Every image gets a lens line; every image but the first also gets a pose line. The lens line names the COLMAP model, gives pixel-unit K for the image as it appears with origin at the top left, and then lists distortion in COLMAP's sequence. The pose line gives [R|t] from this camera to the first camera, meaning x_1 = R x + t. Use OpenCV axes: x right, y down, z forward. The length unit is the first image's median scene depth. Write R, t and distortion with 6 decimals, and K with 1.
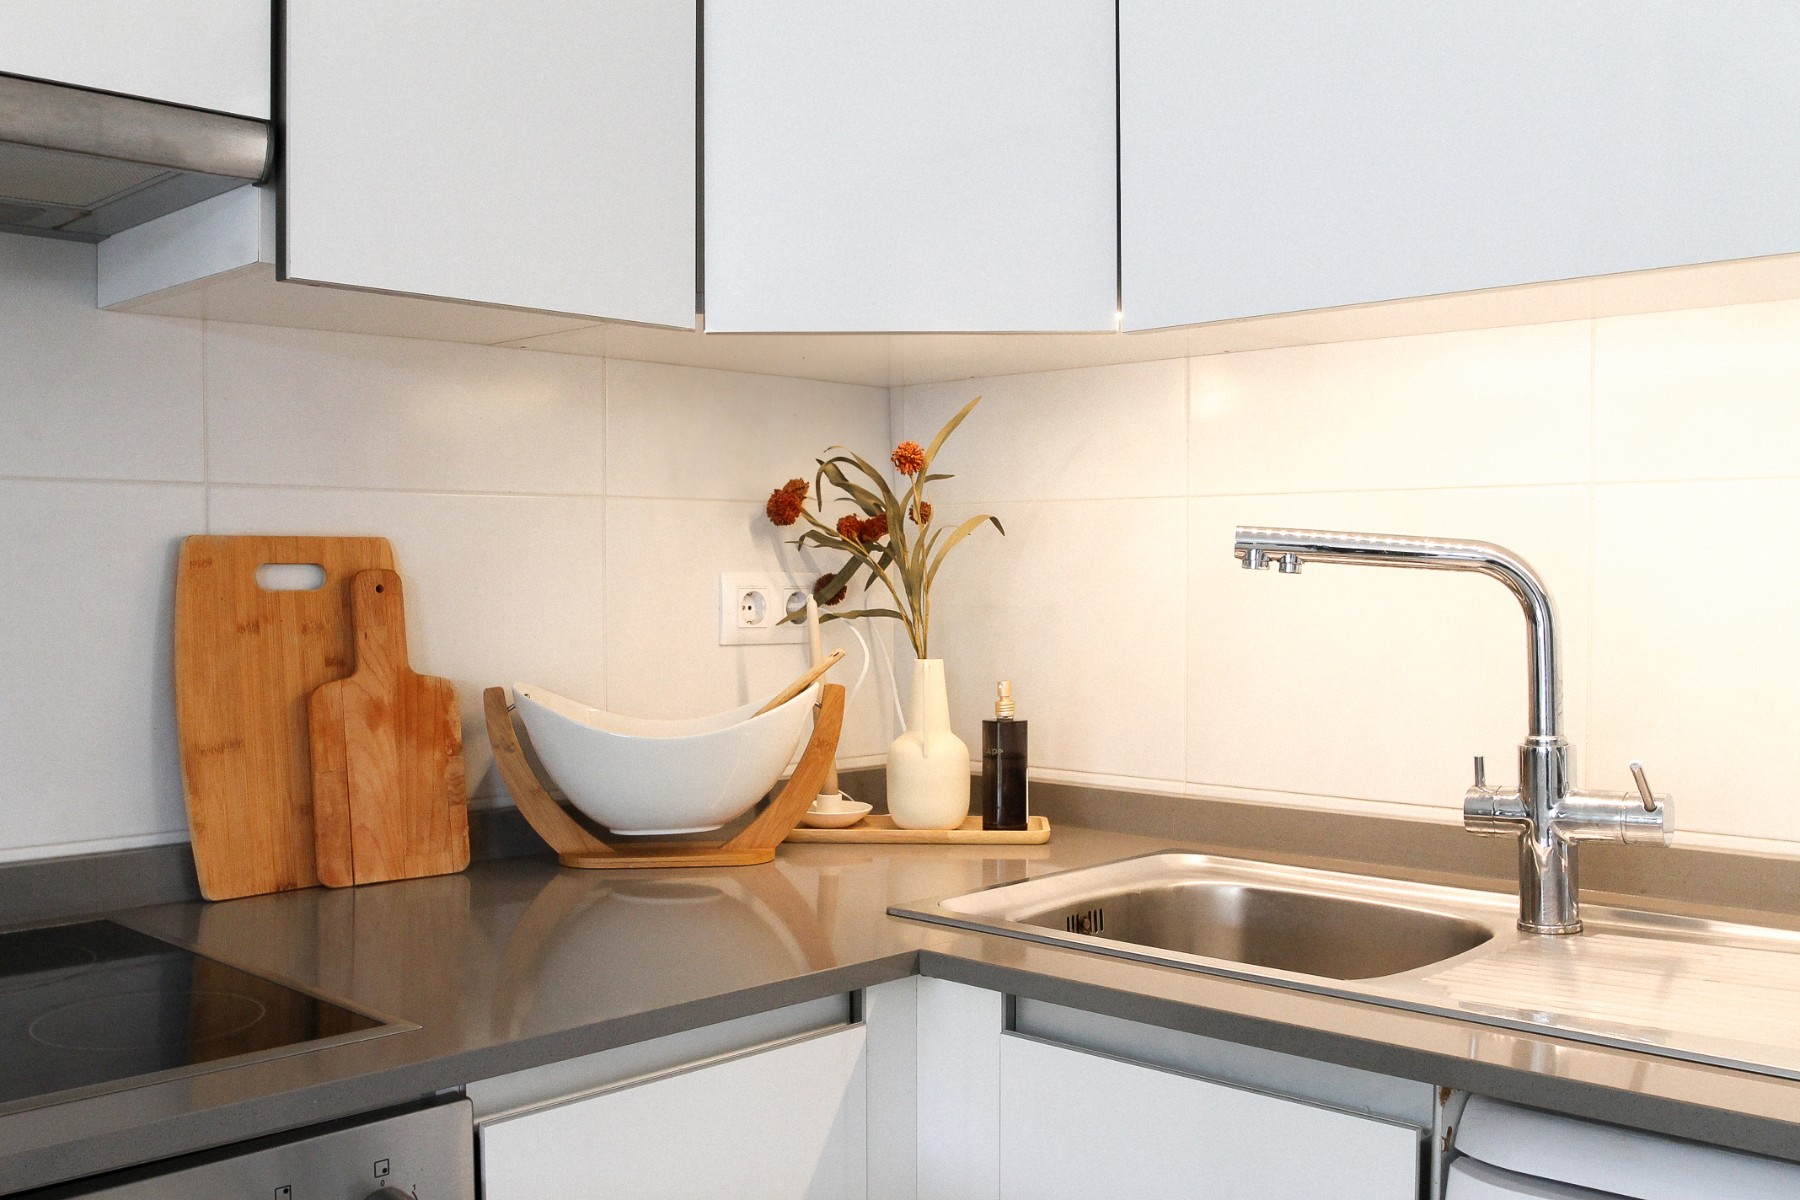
lens RADIAL K [[1687.0, 0, 900.0], [0, 1687.0, 600.0], [0, 0, 1]] dist [-0.094975, 0.000243]
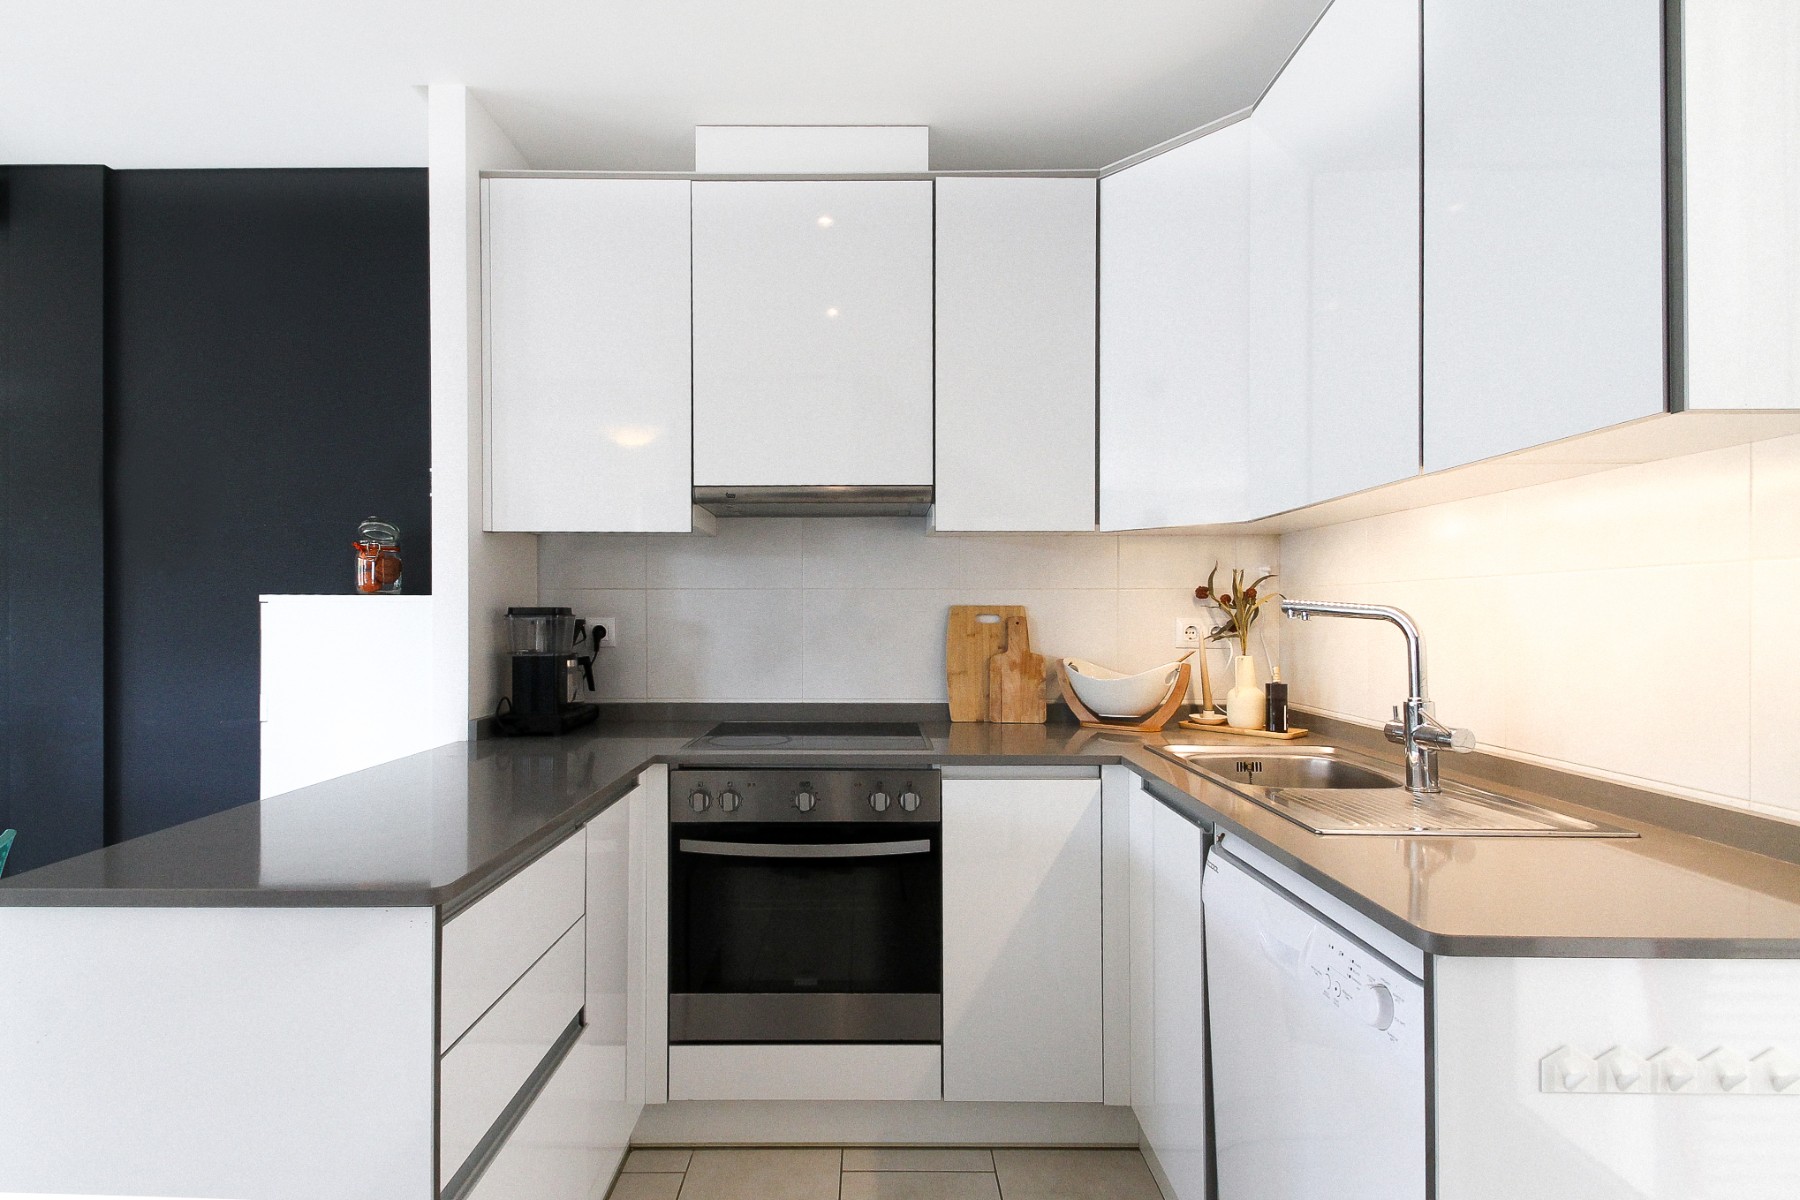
lens RADIAL K [[857.4, 0, 898.8], [0, 857.4, 612.9], [0, 0, 1]] dist [0.001112, -0.000098]
pose [[0.709250, 0.001503, -0.704956, 0.606545], [-0.014596, 0.999815, -0.012554, -0.002741], [0.704806, 0.019193, 0.709140, -0.213957]]
